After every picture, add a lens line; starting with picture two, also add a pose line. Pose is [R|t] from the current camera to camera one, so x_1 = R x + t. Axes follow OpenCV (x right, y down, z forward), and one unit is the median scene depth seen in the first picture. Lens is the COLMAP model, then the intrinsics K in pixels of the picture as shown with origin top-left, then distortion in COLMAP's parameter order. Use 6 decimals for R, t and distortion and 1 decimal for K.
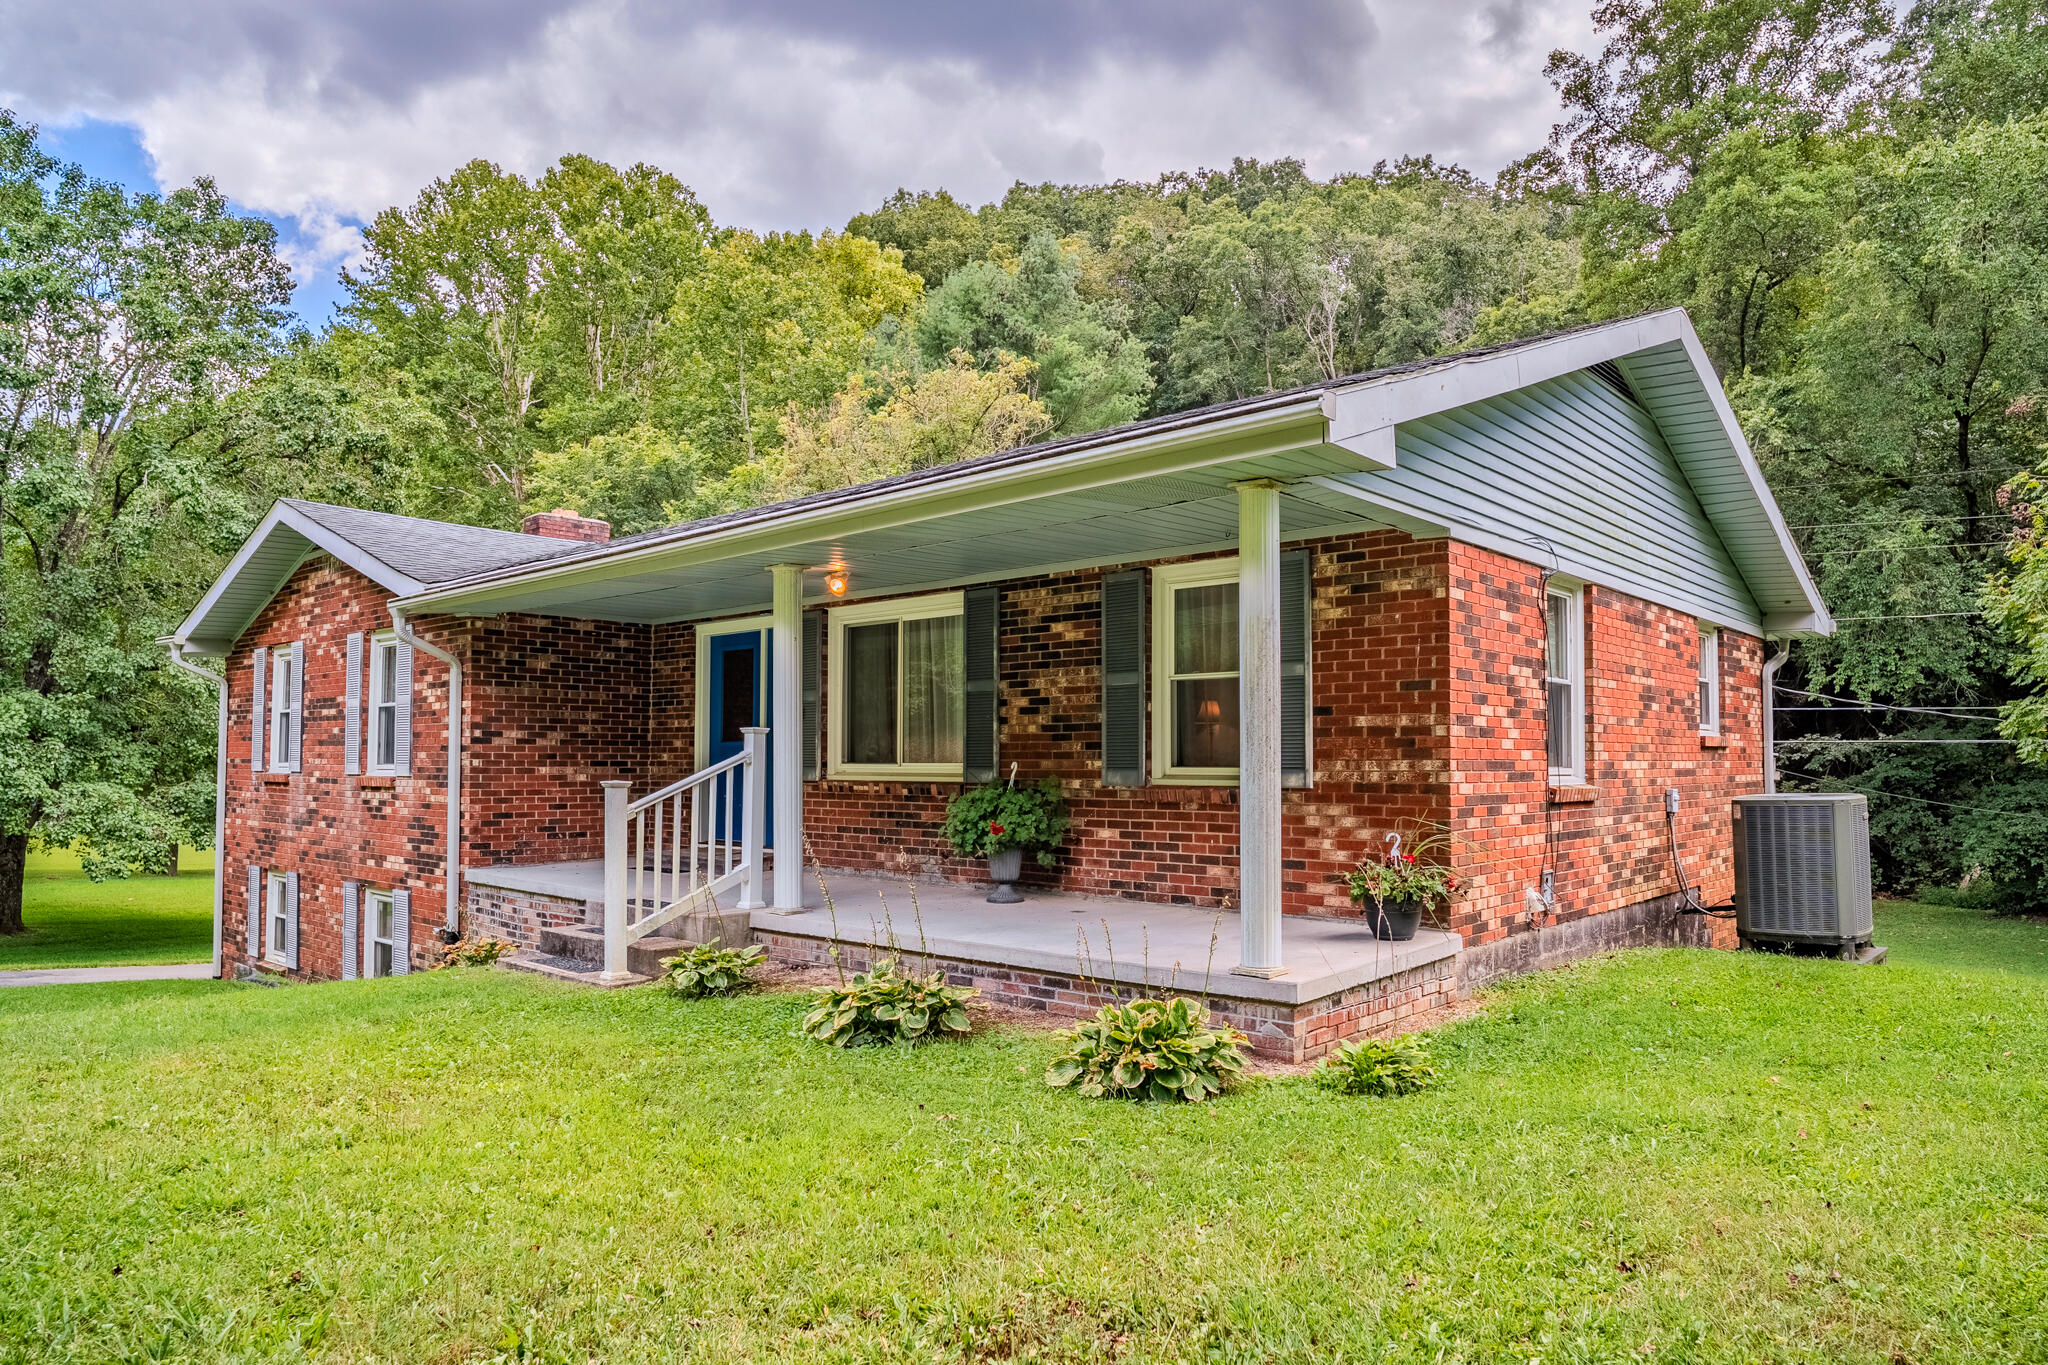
lens RADIAL K [[1240.3, 0, 1052.2], [0, 1240.3, 731.6], [0, 0, 1]] dist [-0.040408, 0.038255]
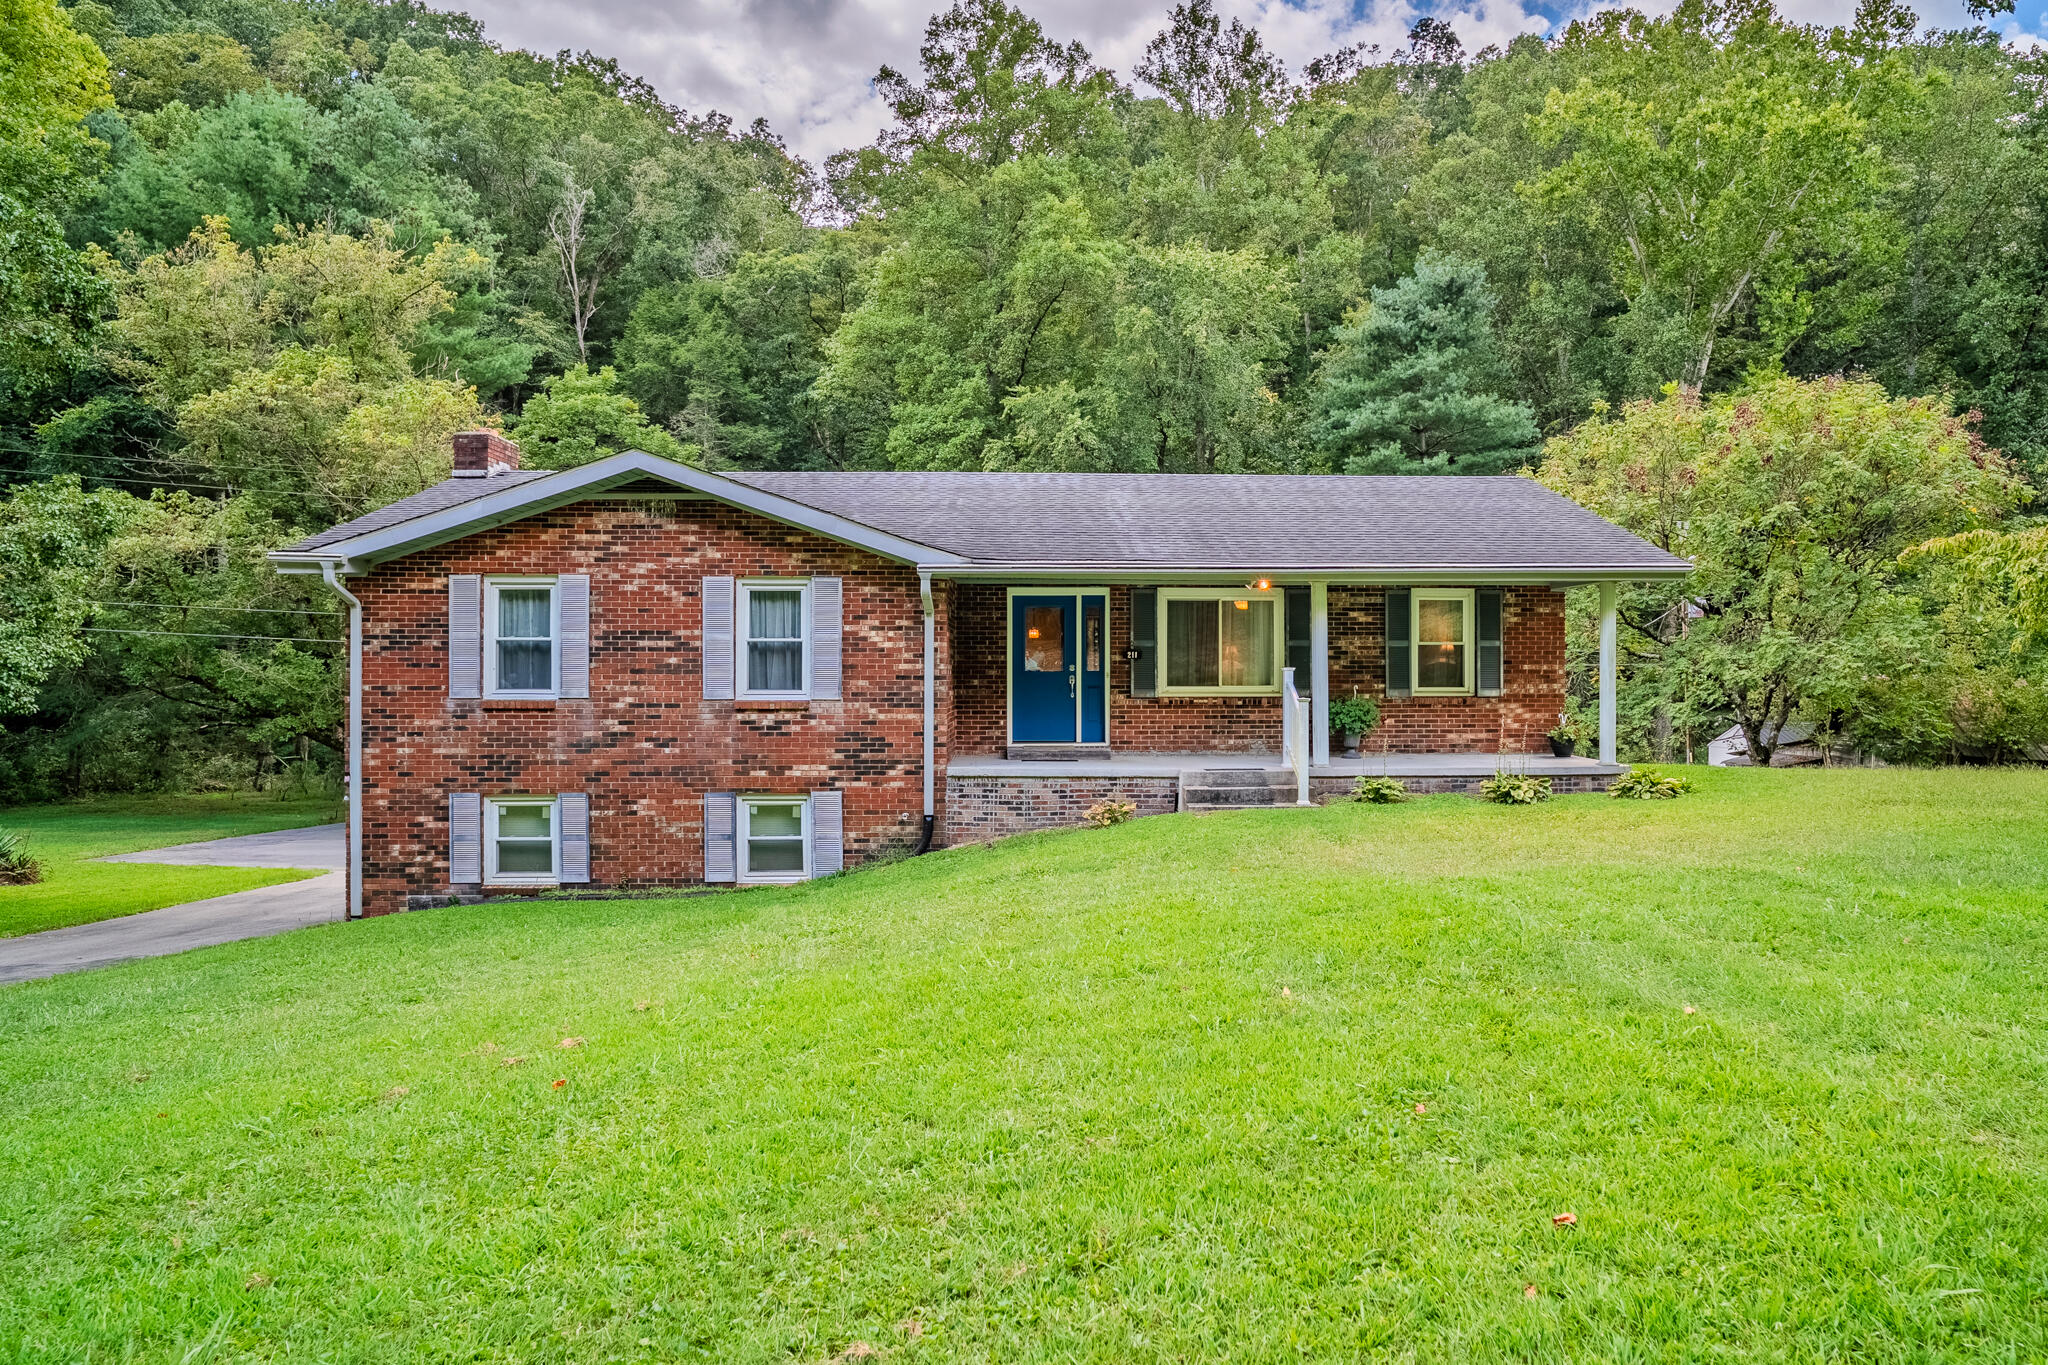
lens RADIAL K [[1295.3, 0, 1071.3], [0, 1295.3, 669.1], [0, 0, 1]] dist [-0.033036, 0.032899]
pose [[0.733713, -0.000152, 0.679460, -1.615676], [-0.014552, 0.999767, 0.015937, -0.024661], [-0.679304, -0.021581, 0.733540, -0.159641]]
